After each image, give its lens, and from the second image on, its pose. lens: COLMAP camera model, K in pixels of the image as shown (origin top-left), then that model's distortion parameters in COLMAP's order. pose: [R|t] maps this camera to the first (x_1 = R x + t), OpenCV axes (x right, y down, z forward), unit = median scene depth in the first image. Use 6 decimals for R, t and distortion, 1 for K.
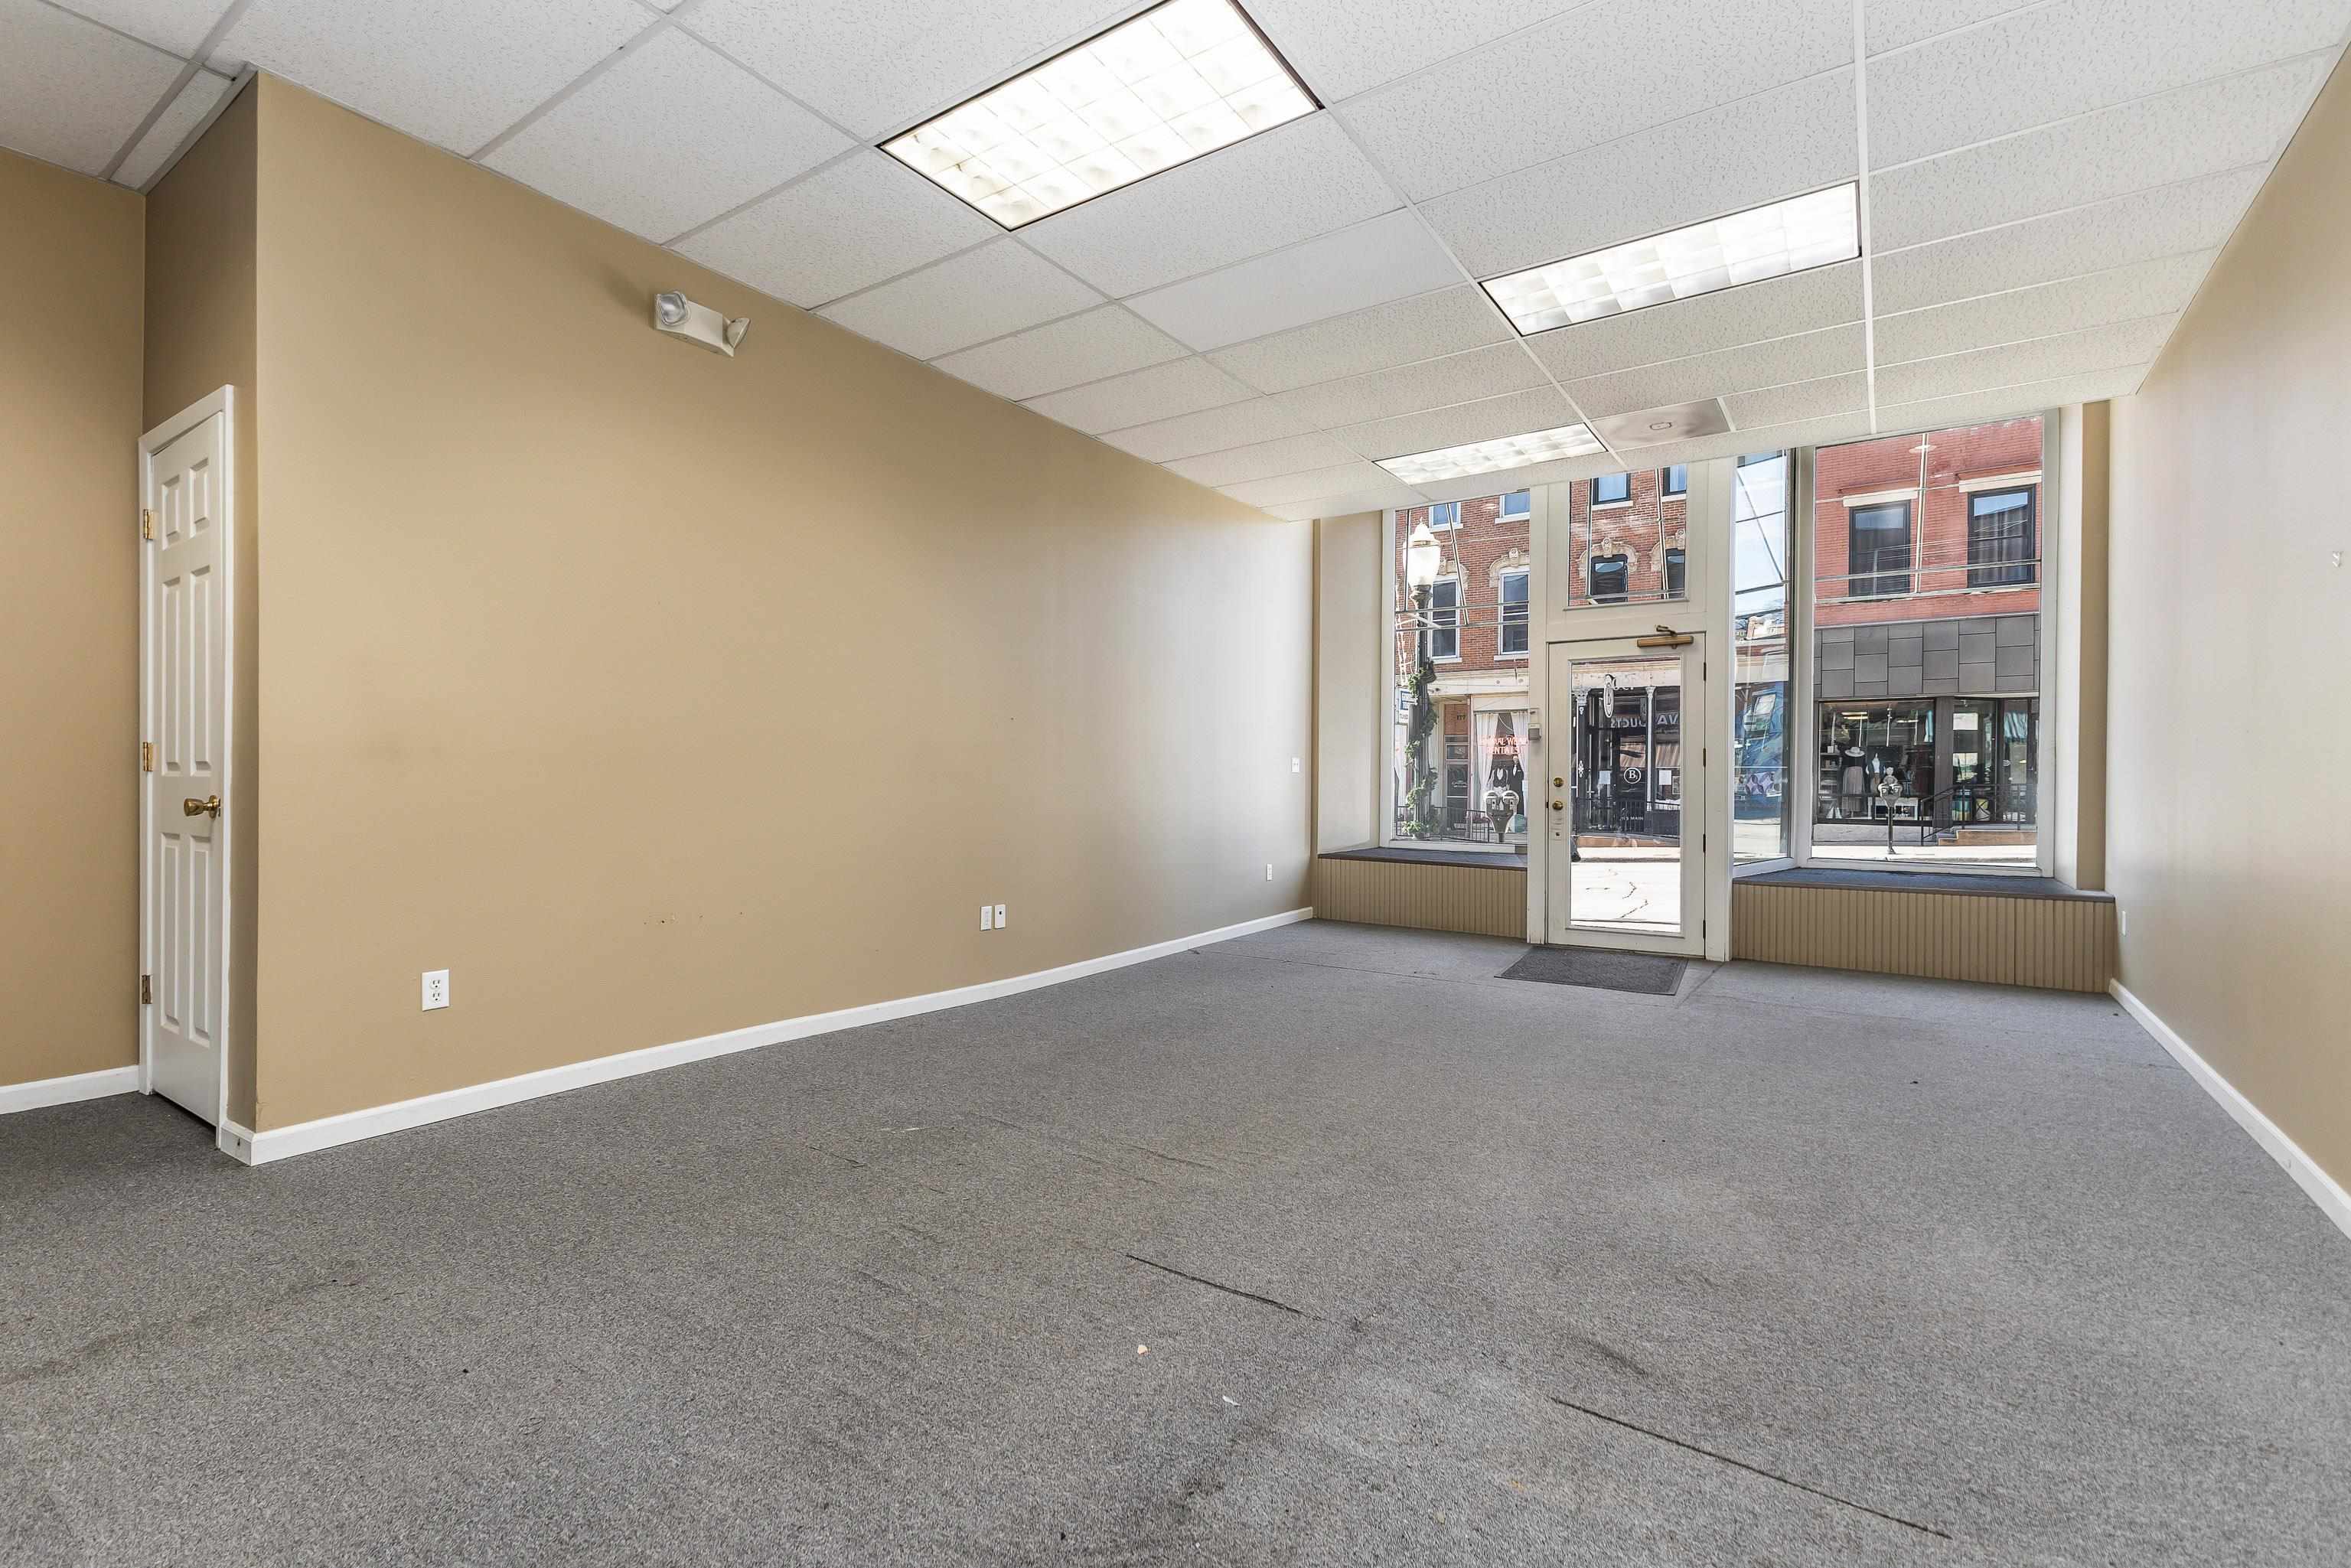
lens RADIAL K [[1047.1, 0, 1168.6], [0, 1047.1, 775.1], [0, 0, 1]] dist [0.008378, 0.001580]
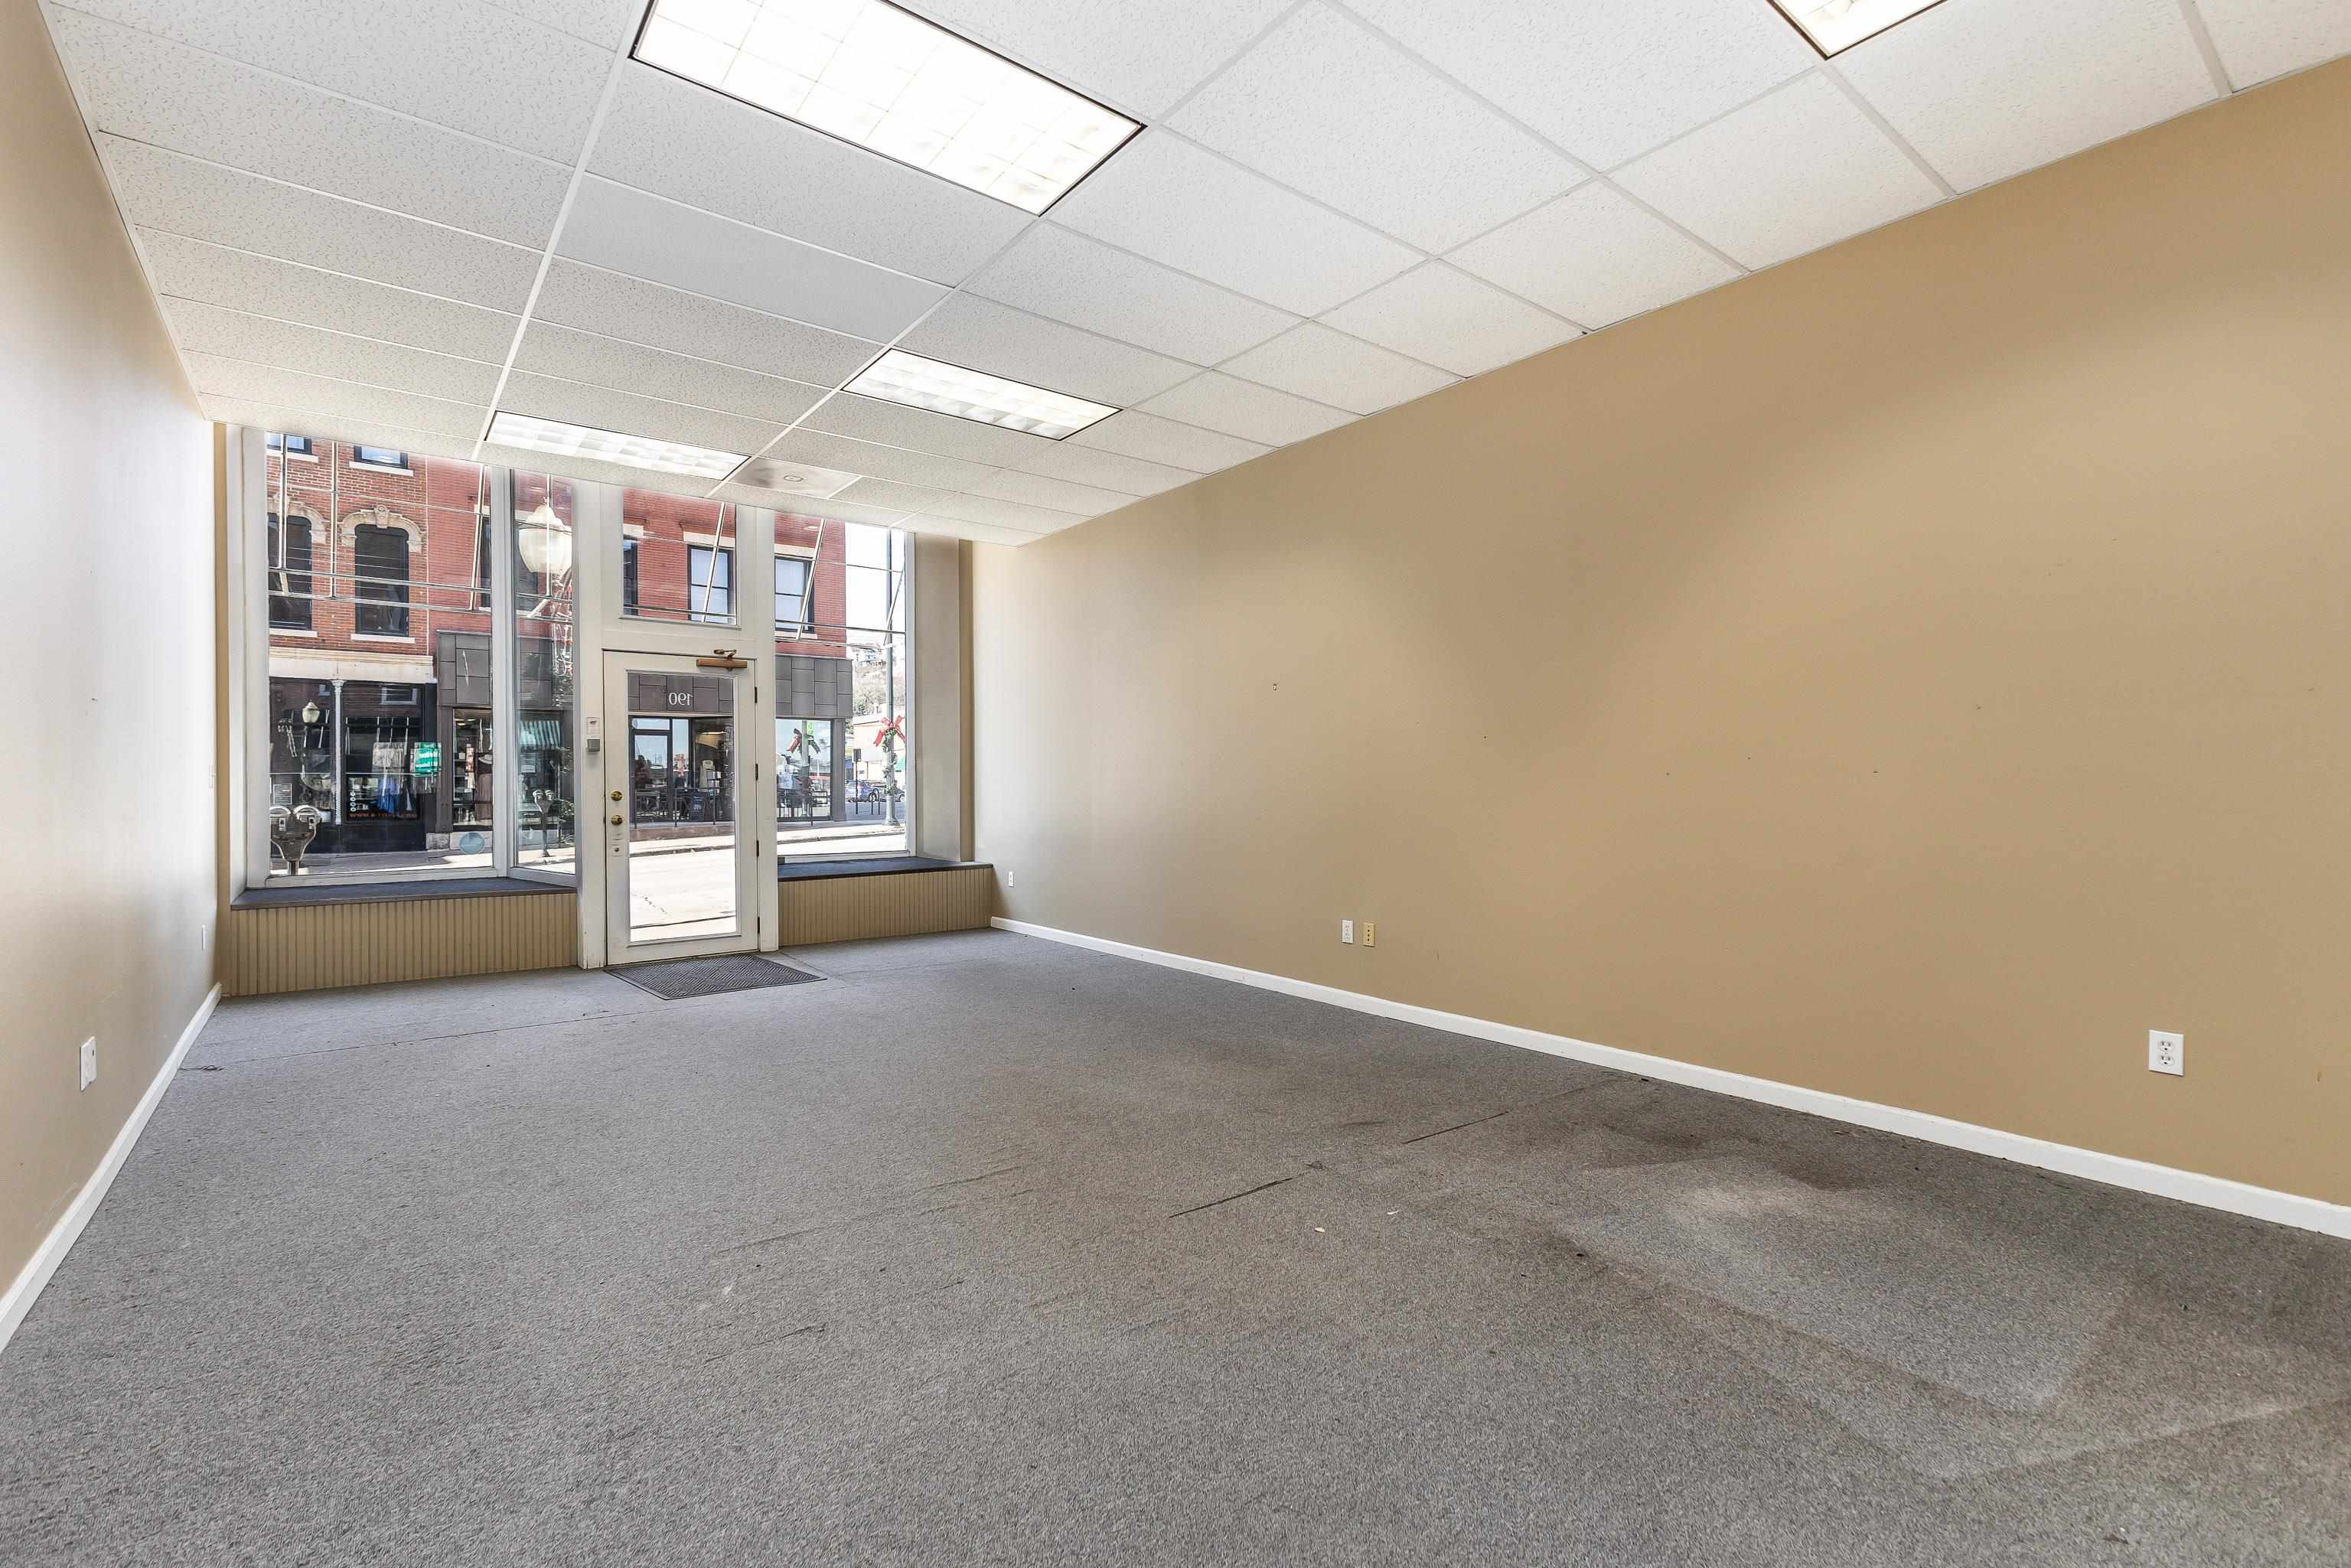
lens RADIAL K [[1047.1, 0, 1173.1], [0, 1047.1, 785.5], [0, 0, 1]] dist [0.008378, 0.001580]
pose [[0.309158, -0.009812, 0.950960, -0.414912], [0.003687, 0.999952, 0.009119, -0.010645], [-0.951003, 0.000686, 0.309180, 0.233698]]
